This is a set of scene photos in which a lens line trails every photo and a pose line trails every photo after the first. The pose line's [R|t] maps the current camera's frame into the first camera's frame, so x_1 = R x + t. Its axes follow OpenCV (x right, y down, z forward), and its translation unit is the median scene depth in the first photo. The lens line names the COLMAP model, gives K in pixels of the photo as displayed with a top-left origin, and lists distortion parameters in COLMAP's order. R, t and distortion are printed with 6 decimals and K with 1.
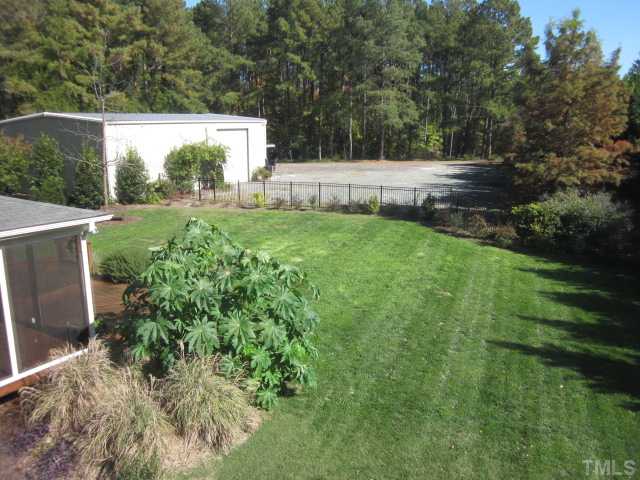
lens RADIAL K [[530.6, 0, 320.0], [0, 530.6, 240.0], [0, 0, 1]] dist [-0.044671, 0.009493]
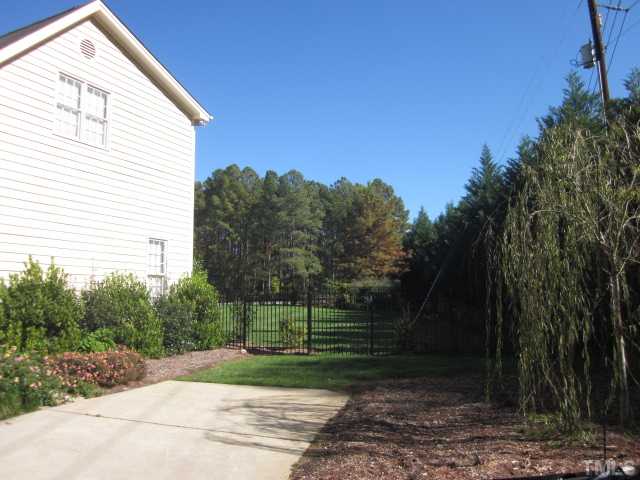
lens RADIAL K [[530.6, 0, 320.0], [0, 530.6, 240.0], [0, 0, 1]] dist [-0.044671, 0.009493]
pose [[0.993821, 0.007368, 0.110753, 0.042832], [0.029549, 0.944225, -0.327973, 0.122495], [-0.106993, 0.329219, 0.938172, -0.224896]]
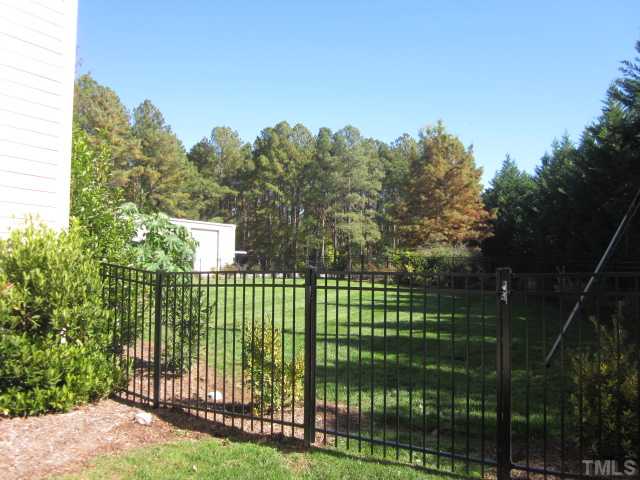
lens RADIAL K [[530.6, 0, 320.0], [0, 530.6, 240.0], [0, 0, 1]] dist [-0.044671, 0.009493]
pose [[0.999978, 0.005418, -0.003797, 0.063567], [-0.006252, 0.961491, -0.274766, 0.089616], [0.002162, 0.274784, 0.961504, -0.092458]]
